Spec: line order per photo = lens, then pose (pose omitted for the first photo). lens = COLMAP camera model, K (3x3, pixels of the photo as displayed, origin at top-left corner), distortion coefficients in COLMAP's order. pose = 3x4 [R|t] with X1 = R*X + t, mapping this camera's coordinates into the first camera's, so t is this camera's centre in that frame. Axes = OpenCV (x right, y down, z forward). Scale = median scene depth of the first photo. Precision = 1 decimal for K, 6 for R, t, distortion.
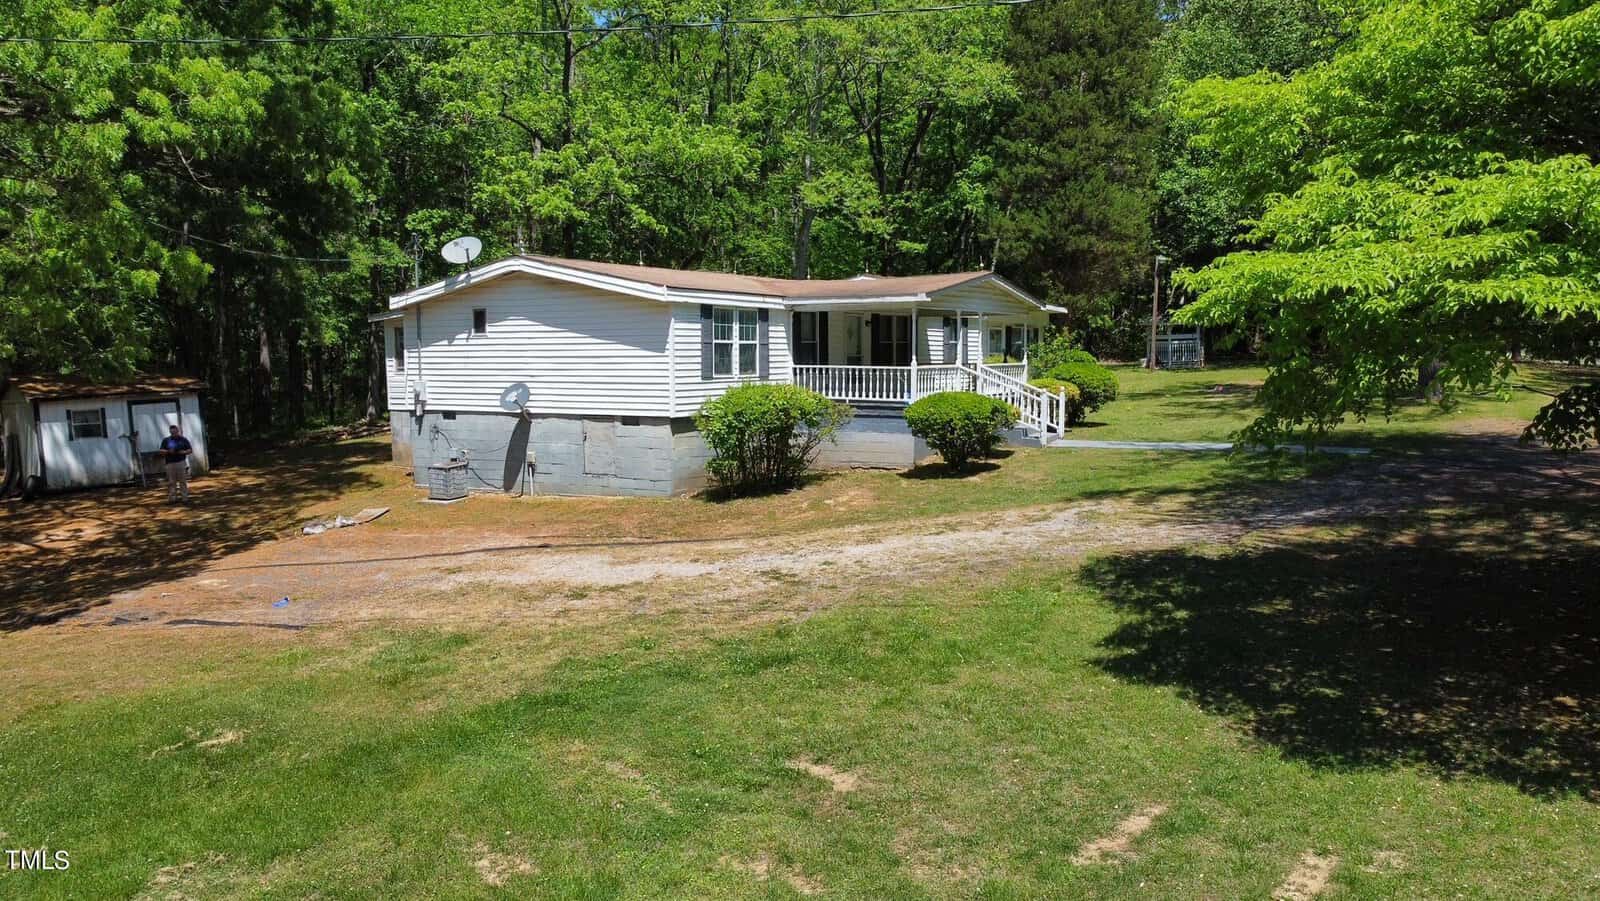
lens RADIAL K [[1223.5, 0, 794.9], [0, 1223.5, 445.7], [0, 0, 1]] dist [-0.005973, -0.006892]
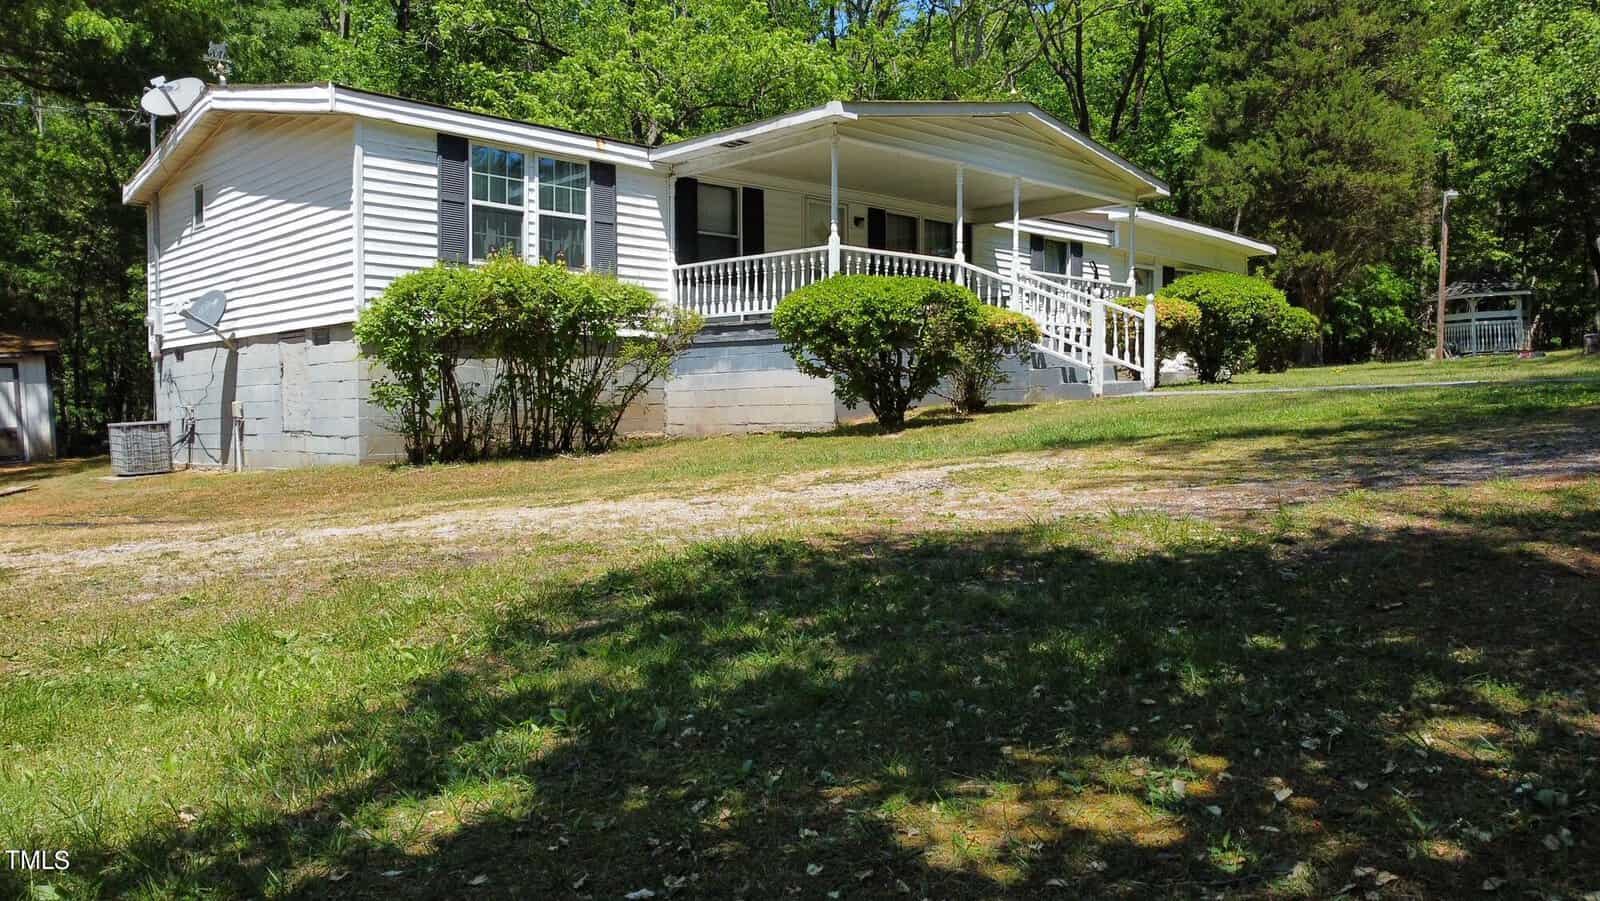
lens RADIAL K [[1223.5, 0, 794.9], [0, 1223.5, 445.7], [0, 0, 1]] dist [-0.005973, -0.006892]
pose [[0.966637, 0.007545, -0.256038, 0.210756], [-0.020850, 0.998567, -0.049289, 0.050486], [0.255299, 0.052983, 0.965409, 0.446815]]
